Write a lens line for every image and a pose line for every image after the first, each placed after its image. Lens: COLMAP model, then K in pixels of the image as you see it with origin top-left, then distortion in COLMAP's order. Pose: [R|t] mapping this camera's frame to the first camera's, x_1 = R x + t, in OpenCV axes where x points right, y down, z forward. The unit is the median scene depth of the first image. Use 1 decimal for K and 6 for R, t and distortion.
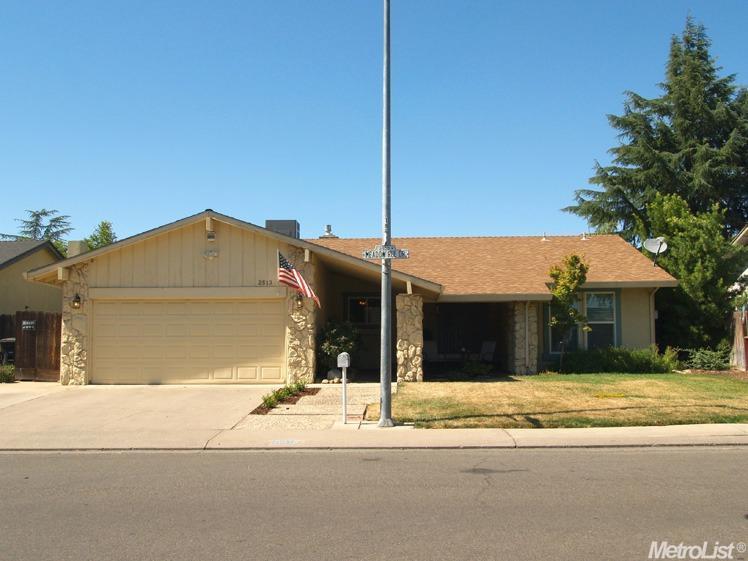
lens RADIAL K [[837.0, 0, 374.0], [0, 837.0, 280.5], [0, 0, 1]] dist [-0.009888, 0.004113]
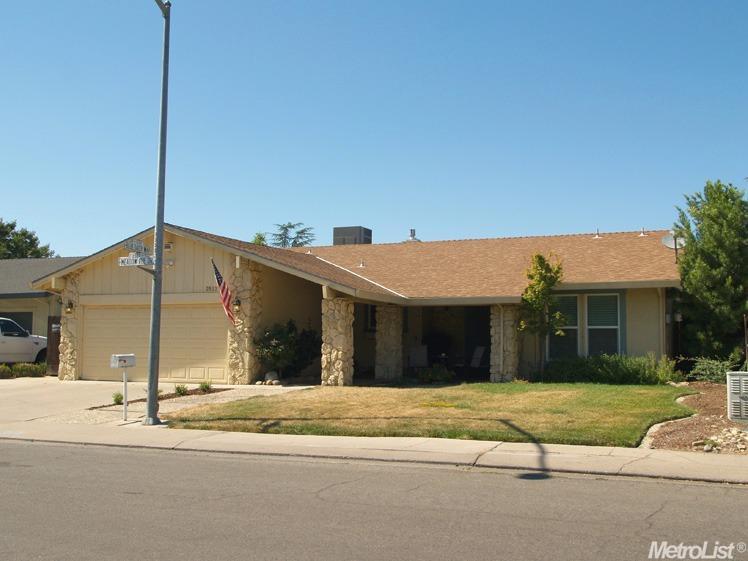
lens RADIAL K [[837.0, 0, 374.0], [0, 837.0, 280.5], [0, 0, 1]] dist [-0.009888, 0.004113]
pose [[0.934623, -0.016391, -0.355261, 0.441509], [0.014509, 0.999863, -0.007961, 0.003818], [0.355343, 0.002286, 0.934733, 0.079530]]
